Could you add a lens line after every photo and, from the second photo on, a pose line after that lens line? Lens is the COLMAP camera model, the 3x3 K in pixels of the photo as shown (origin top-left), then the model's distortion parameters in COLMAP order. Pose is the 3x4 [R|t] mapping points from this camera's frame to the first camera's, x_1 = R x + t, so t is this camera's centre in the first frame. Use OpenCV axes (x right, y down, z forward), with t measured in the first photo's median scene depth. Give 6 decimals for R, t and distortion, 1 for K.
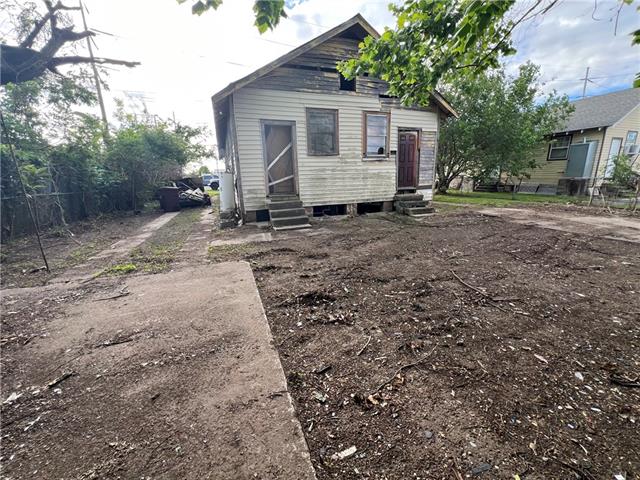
lens RADIAL K [[258.3, 0, 320.0], [0, 258.3, 240.1], [0, 0, 1]] dist [0.000460, 0.000051]
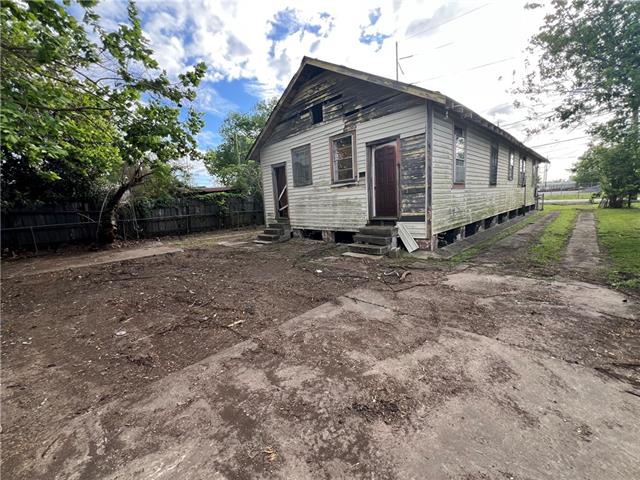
lens RADIAL K [[258.3, 0, 319.7], [0, 258.3, 239.3], [0, 0, 1]] dist [0.000460, 0.000051]
pose [[0.400544, 0.138600, -0.905734, 1.025407], [-0.171724, 0.982333, 0.074380, -0.179166], [0.900042, 0.125744, 0.417268, 0.575878]]
